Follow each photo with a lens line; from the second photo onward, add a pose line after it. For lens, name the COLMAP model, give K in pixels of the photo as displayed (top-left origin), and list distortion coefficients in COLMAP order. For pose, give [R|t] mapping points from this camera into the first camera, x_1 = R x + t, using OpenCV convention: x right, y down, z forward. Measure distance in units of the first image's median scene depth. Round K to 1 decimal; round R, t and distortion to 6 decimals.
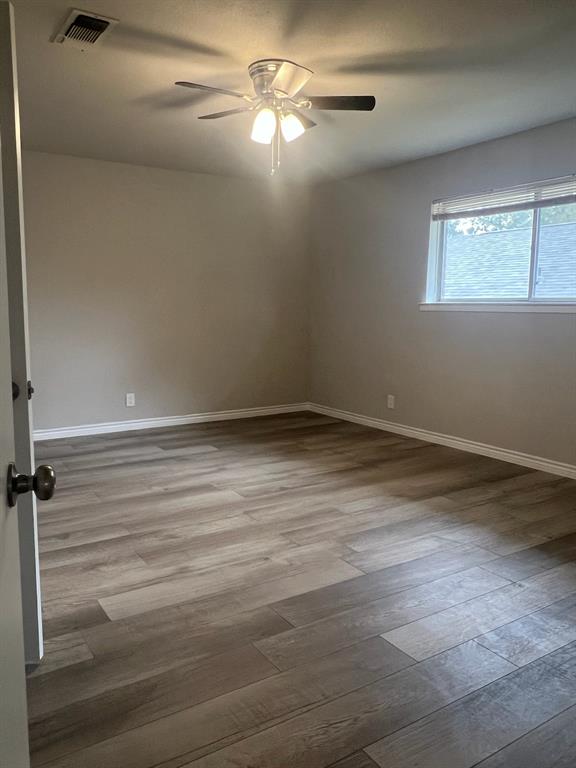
lens RADIAL K [[579.0, 0, 286.8], [0, 579.0, 384.1], [0, 0, 1]] dist [0.019838, -0.017333]
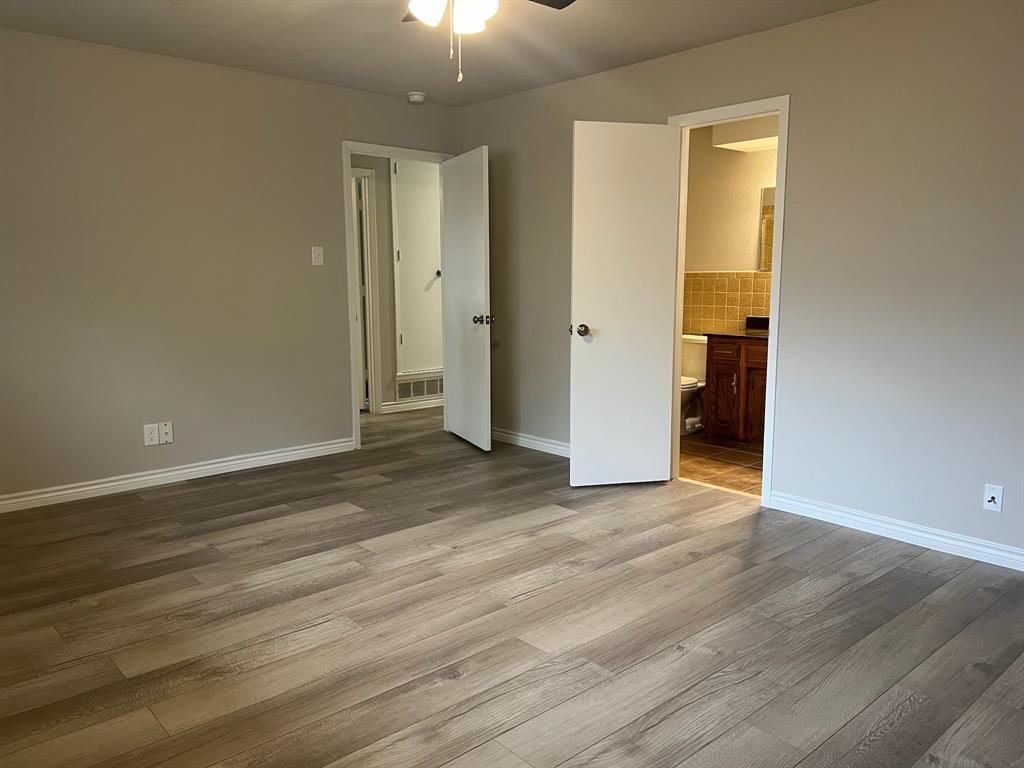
lens RADIAL K [[772.0, 0, 511.0], [0, 772.0, 380.5], [0, 0, 1]] dist [0.019838, -0.017333]
pose [[-0.991365, 0.008028, -0.130882, 0.035067], [-0.027510, 0.963179, 0.267449, -0.284687], [0.128210, 0.268740, -0.954642, 1.983723]]
